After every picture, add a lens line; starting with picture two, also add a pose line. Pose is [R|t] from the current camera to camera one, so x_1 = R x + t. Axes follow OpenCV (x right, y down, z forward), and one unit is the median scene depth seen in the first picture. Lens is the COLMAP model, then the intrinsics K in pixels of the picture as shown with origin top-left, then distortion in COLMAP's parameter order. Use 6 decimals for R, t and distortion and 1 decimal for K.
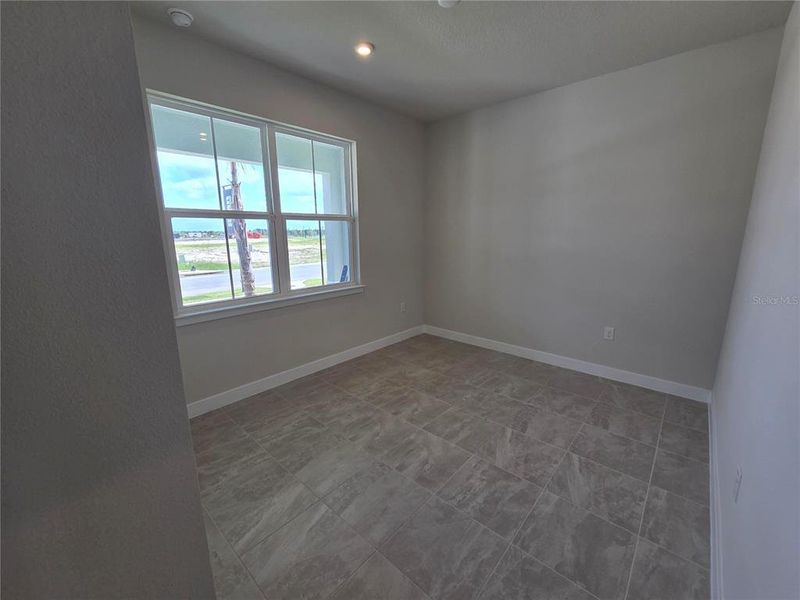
lens RADIAL K [[339.7, 0, 400.0], [0, 339.7, 300.0], [0, 0, 1]] dist [0.000941, 0.000106]
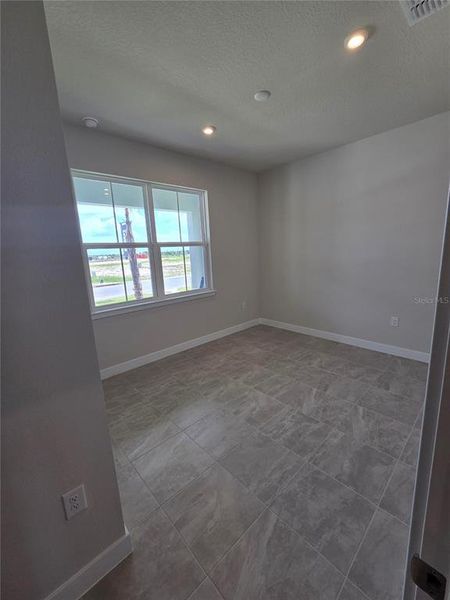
lens RADIAL K [[254.8, 0, 226.7], [0, 254.8, 300.4], [0, 0, 1]] dist [0.000941, 0.000106]
pose [[0.995545, -0.019252, -0.092305, 0.055110], [0.018959, 0.999812, -0.004050, 0.006241], [0.092365, 0.002282, 0.995723, -0.084734]]
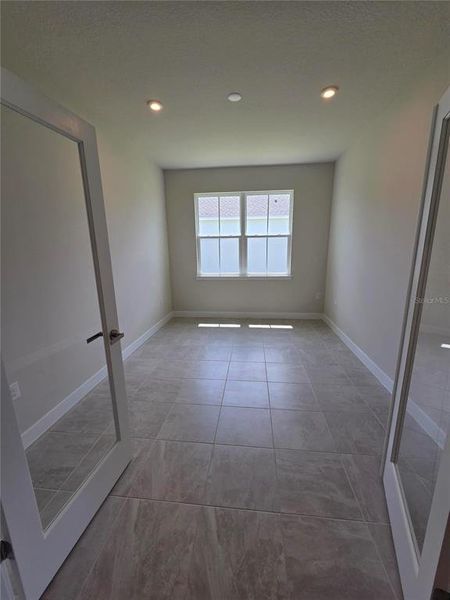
lens RADIAL K [[254.8, 0, 226.7], [0, 254.8, 300.4], [0, 0, 1]] dist [0.000941, 0.000106]
pose [[0.561521, 0.182055, -0.807187, 0.470015], [-0.158433, 0.981103, 0.111066, -0.046894], [0.812154, 0.065519, 0.579753, 0.166727]]
